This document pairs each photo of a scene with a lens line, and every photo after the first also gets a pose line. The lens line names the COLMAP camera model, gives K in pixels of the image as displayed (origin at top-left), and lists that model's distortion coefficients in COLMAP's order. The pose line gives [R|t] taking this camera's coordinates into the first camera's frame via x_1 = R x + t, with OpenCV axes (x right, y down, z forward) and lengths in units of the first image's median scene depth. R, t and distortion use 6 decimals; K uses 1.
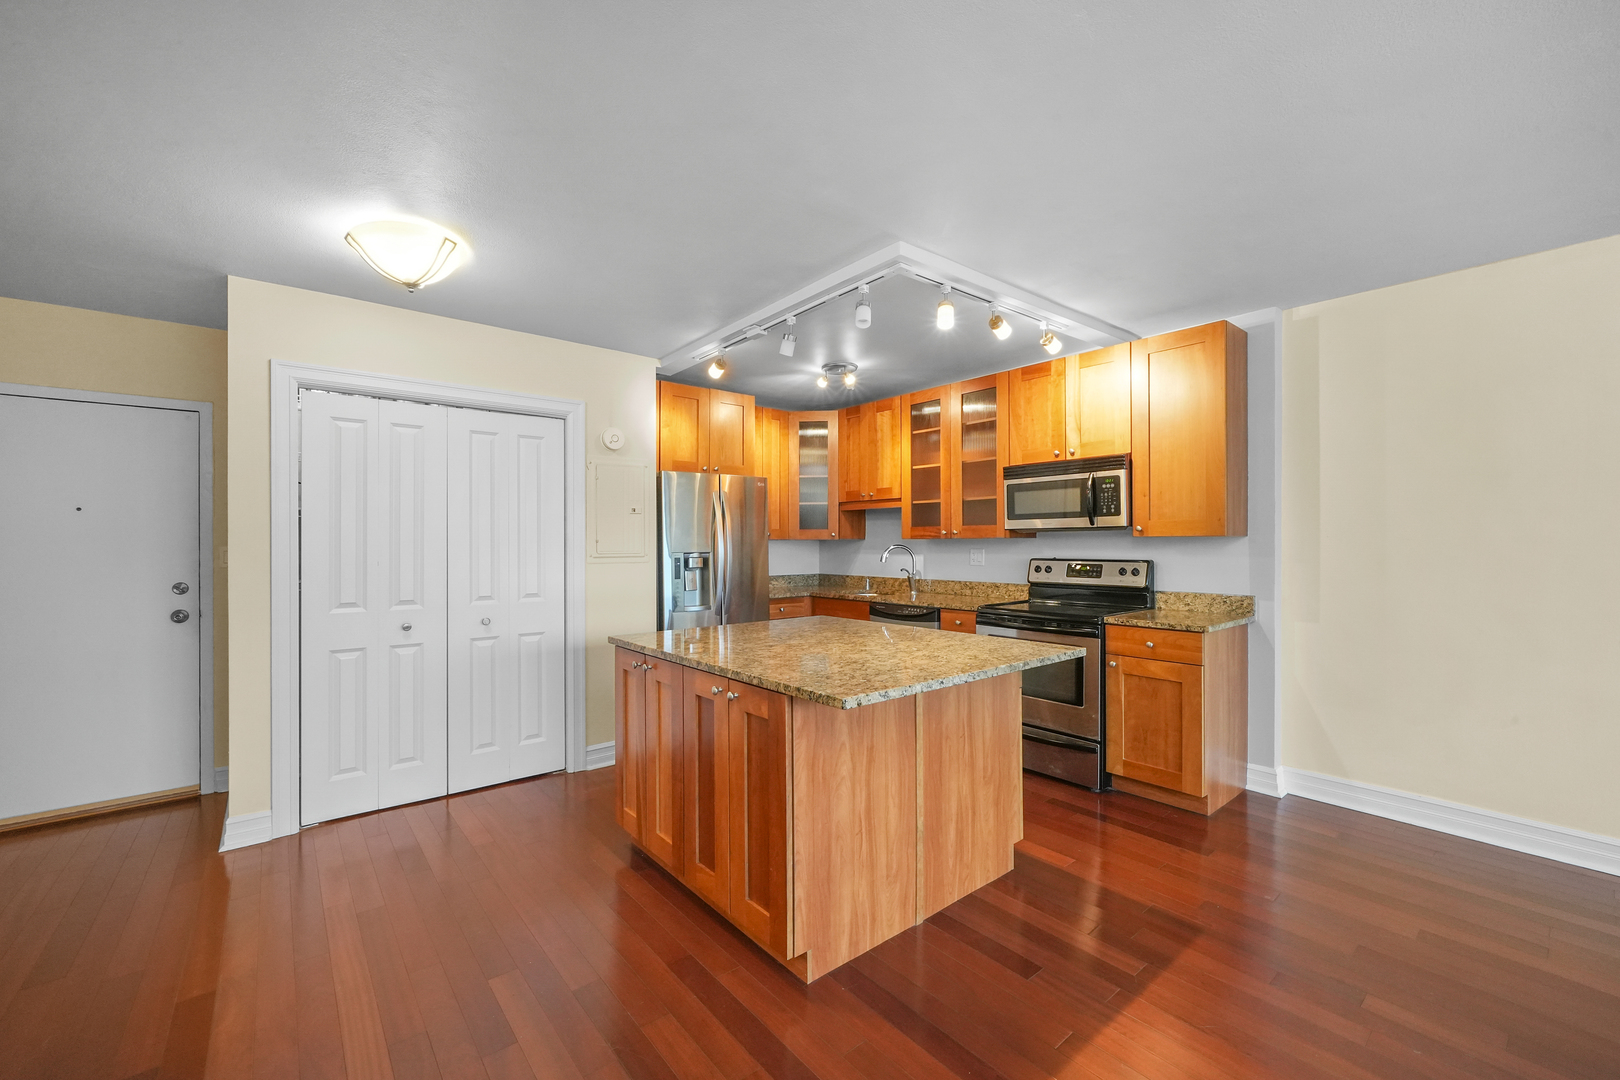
lens RADIAL K [[650.9, 0, 810.0], [0, 650.9, 540.0], [0, 0, 1]] dist [-0.001262, -0.000237]
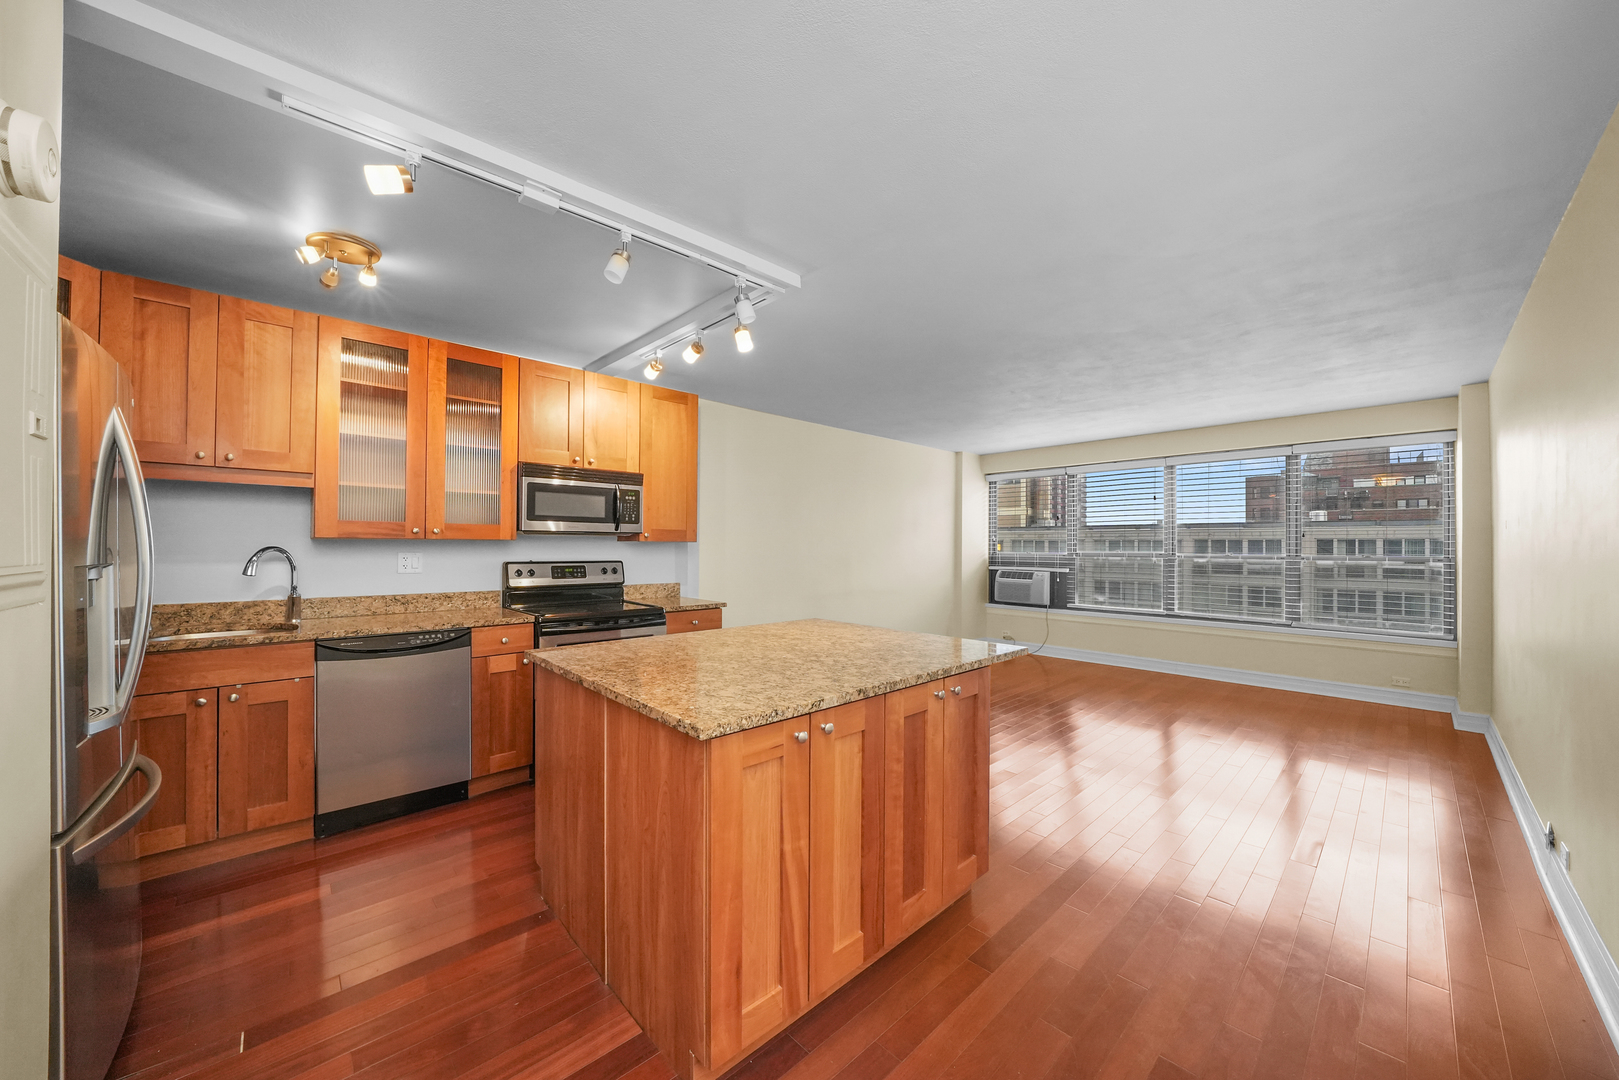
lens RADIAL K [[572.3, 0, 805.3], [0, 572.3, 543.1], [0, 0, 1]] dist [-0.022893, 0.000129]
pose [[-0.057641, 0.011401, 0.998272, -0.554472], [-0.010392, 0.999874, -0.012019, 0.007047], [-0.998283, -0.011067, -0.057516, 0.694248]]
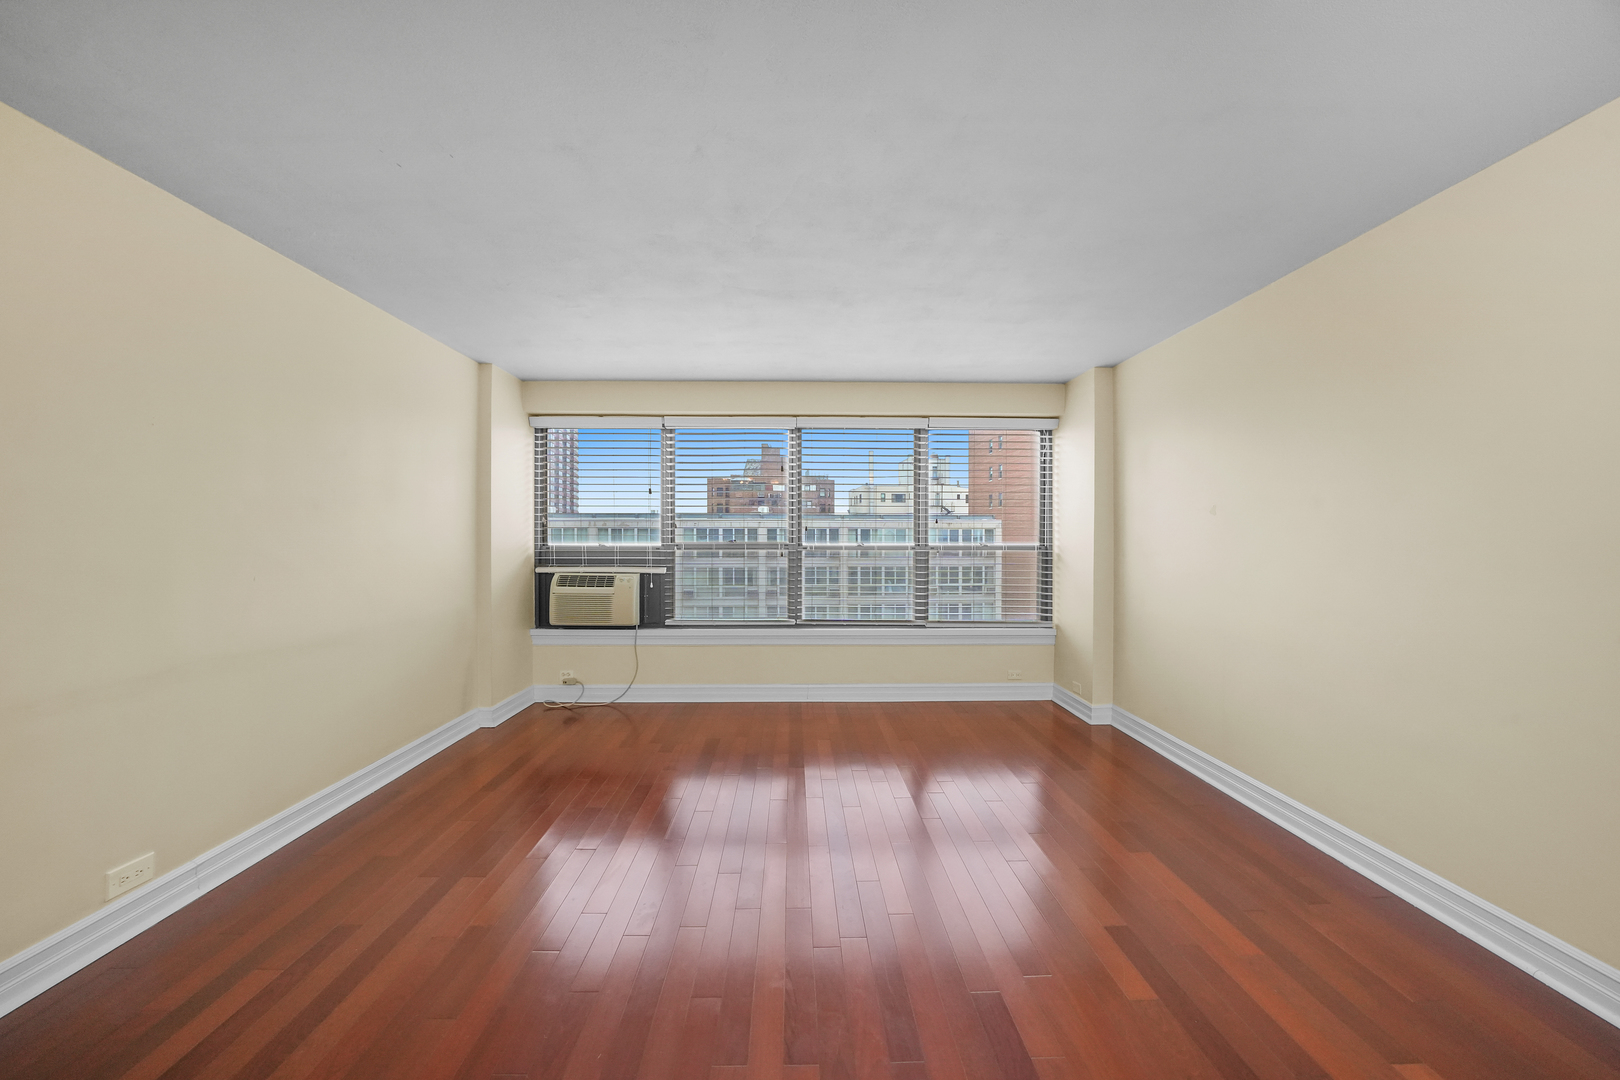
lens RADIAL K [[553.5, 0, 805.4], [0, 553.5, 538.6], [0, 0, 1]] dist [-0.019747, 0.000040]
pose [[-0.786459, 0.001245, 0.617641, 0.209188], [-0.000469, 0.999996, -0.002613, -0.001130], [-0.617643, -0.002345, -0.786455, 0.507672]]
